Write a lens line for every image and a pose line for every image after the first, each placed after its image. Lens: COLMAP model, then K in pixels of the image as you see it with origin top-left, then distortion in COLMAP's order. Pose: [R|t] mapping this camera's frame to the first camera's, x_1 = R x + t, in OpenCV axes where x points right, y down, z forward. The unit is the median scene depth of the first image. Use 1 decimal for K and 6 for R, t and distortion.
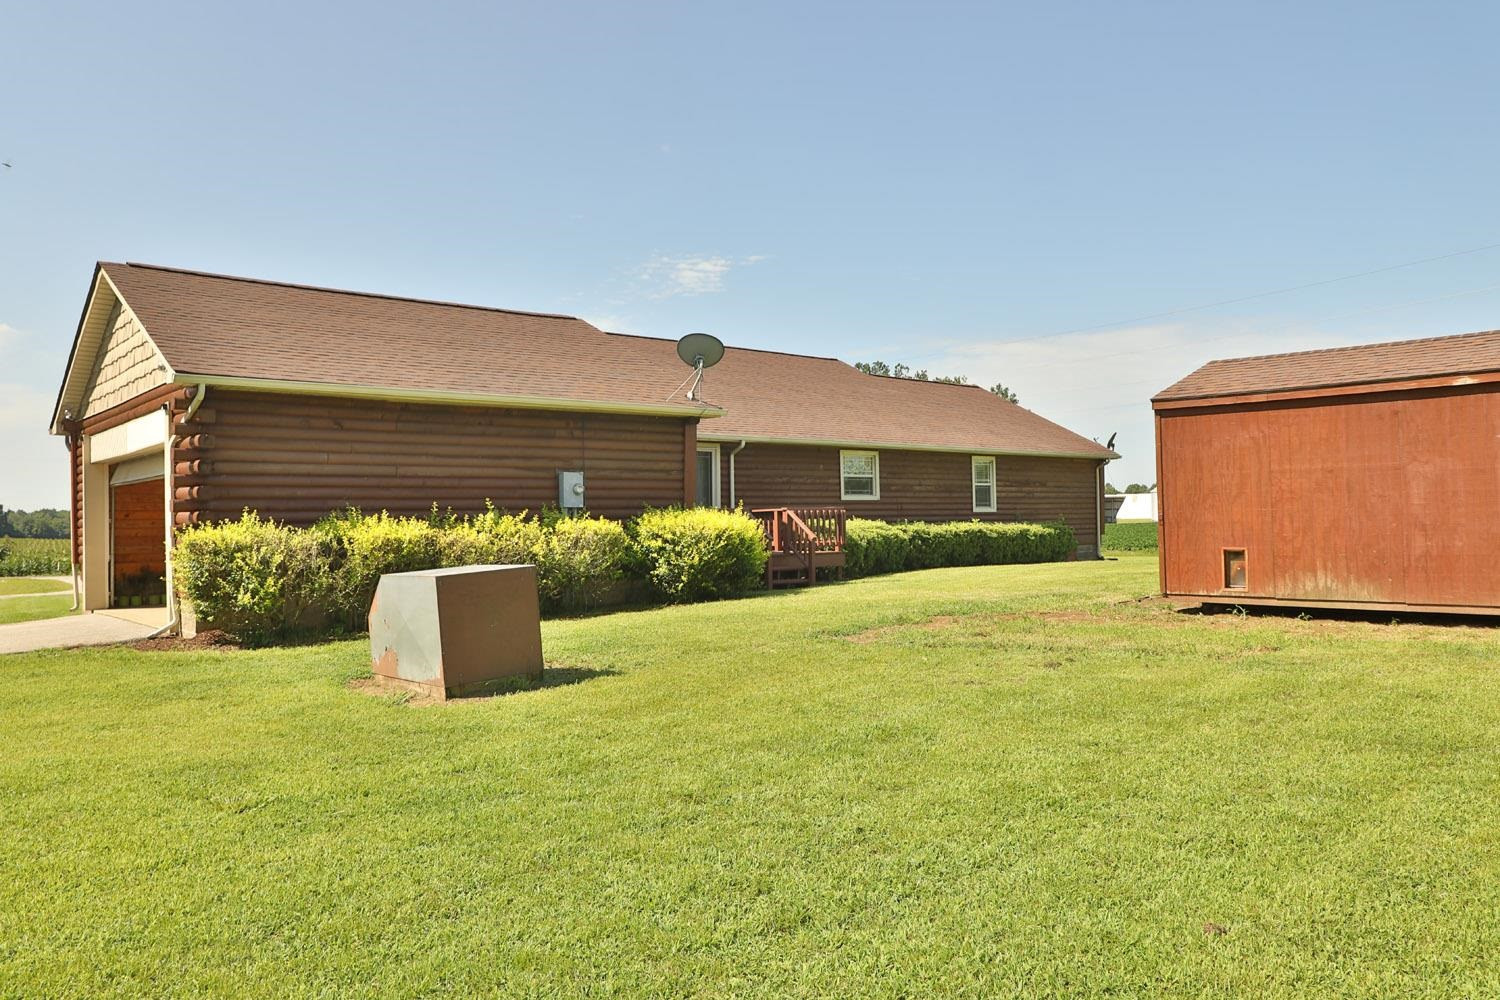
lens RADIAL K [[1173.9, 0, 755.2], [0, 1173.9, 504.9], [0, 0, 1]] dist [-0.007104, -0.001813]
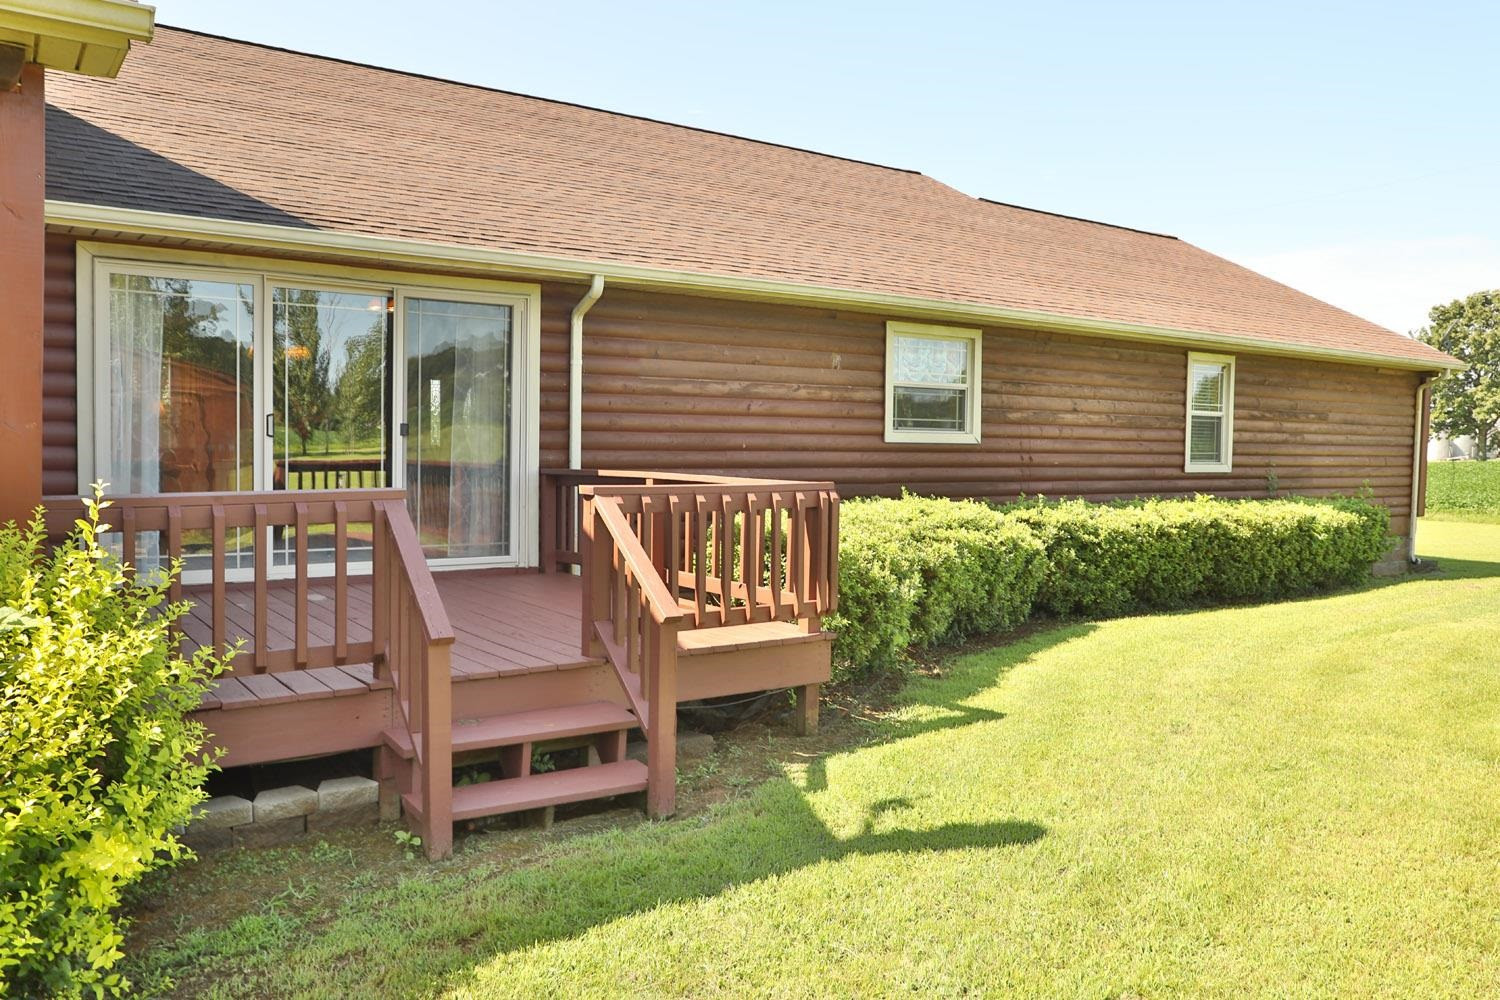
lens RADIAL K [[1149.3, 0, 750.0], [0, 1149.3, 500.0], [0, 0, 1]] dist [-0.081021, 0.111118]
pose [[0.993061, 0.038269, -0.111198, 0.095527], [-0.030441, 0.996993, 0.071261, -0.014656], [0.113591, -0.067382, 0.991240, 0.785484]]
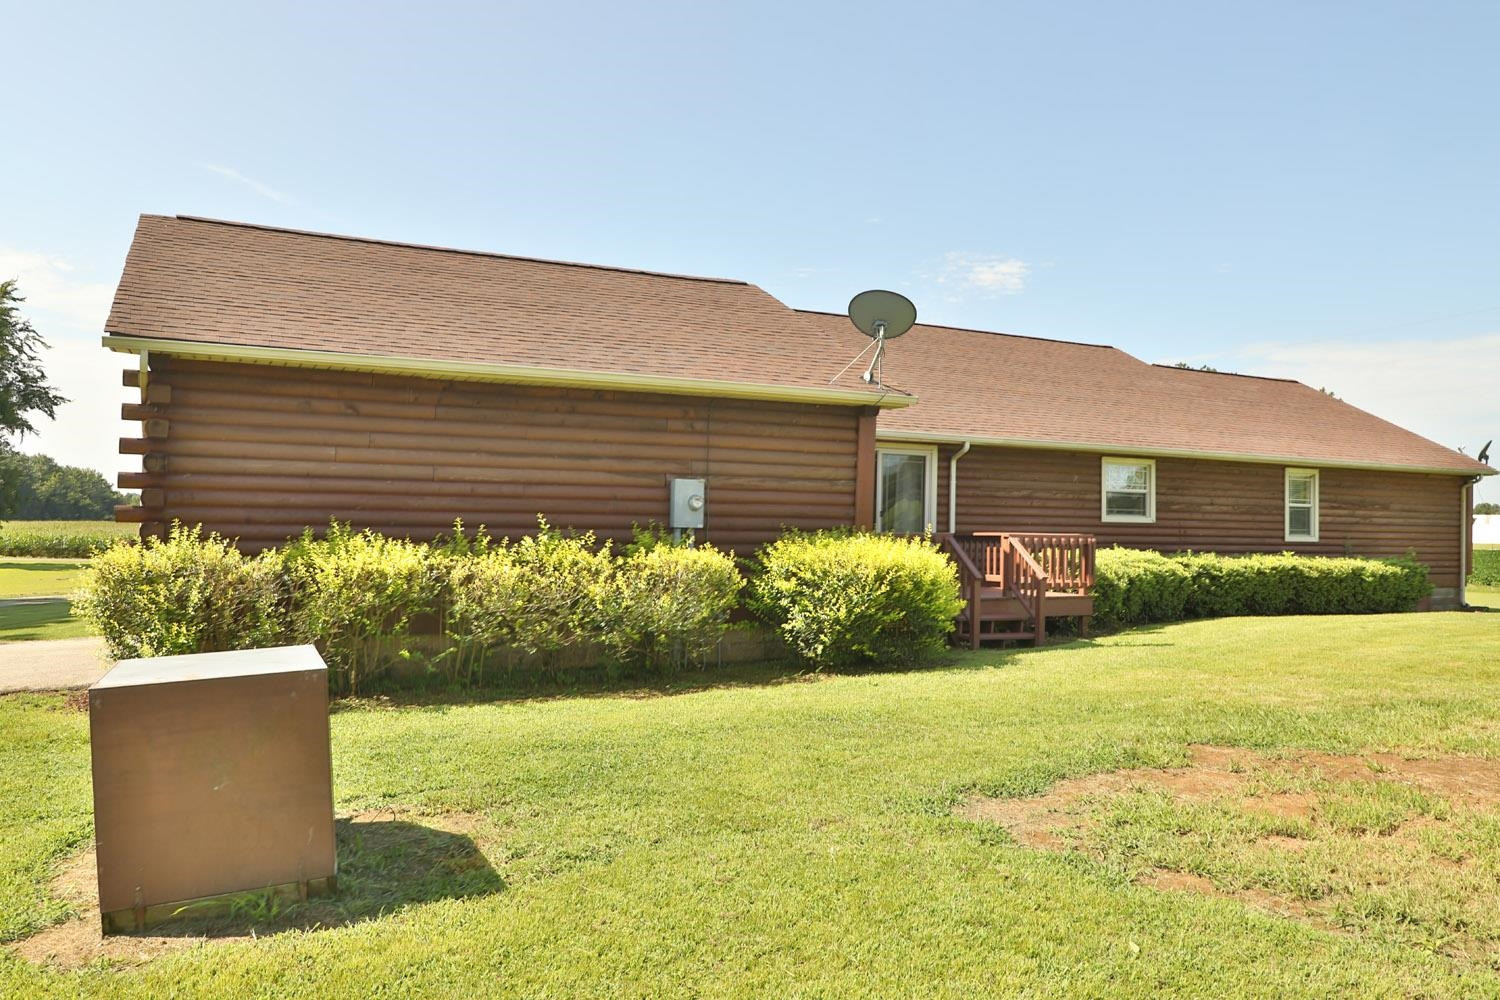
lens RADIAL K [[1149.3, 0, 750.0], [0, 1149.3, 500.0], [0, 0, 1]] dist [-0.081021, 0.111118]
pose [[0.965872, 0.027452, -0.257560, 0.056868], [-0.029136, 0.999572, -0.002723, -0.012581], [0.257375, 0.010134, 0.966258, 0.287999]]
